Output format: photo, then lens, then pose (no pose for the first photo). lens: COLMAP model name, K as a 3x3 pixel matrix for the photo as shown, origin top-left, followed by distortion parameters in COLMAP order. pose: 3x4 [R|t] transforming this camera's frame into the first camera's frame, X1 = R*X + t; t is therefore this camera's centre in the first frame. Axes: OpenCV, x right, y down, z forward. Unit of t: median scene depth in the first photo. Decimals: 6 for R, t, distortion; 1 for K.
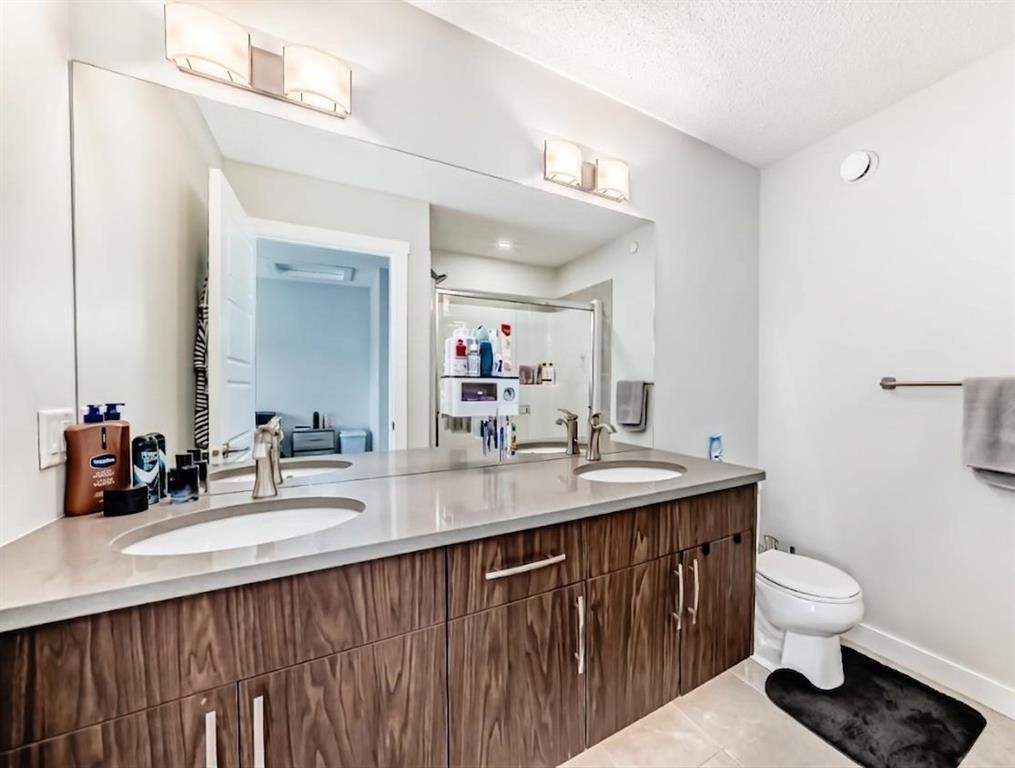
lens RADIAL K [[337.6, 0, 505.3], [0, 337.6, 408.4], [0, 0, 1]] dist [-0.007136, 0.000002]
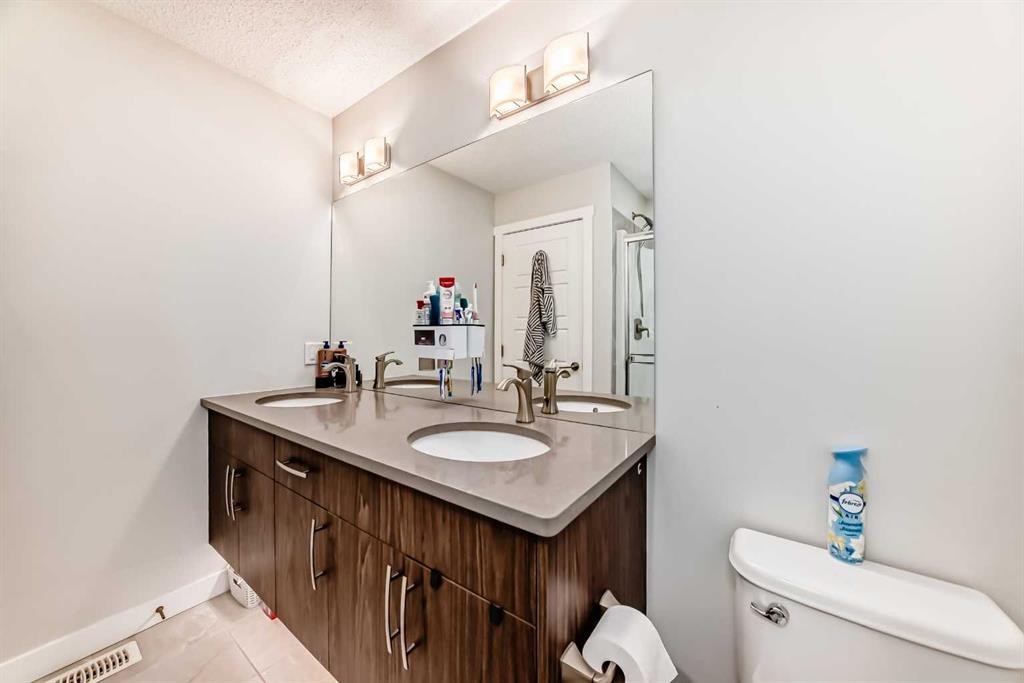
lens RADIAL K [[369.1, 0, 512.0], [0, 369.1, 341.5], [0, 0, 1]] dist [-0.000184, -0.000023]
pose [[0.485852, 0.022798, -0.873744, 1.135289], [-0.053560, 0.998558, -0.003728, -0.049008], [0.872398, 0.048609, 0.486372, 0.663325]]
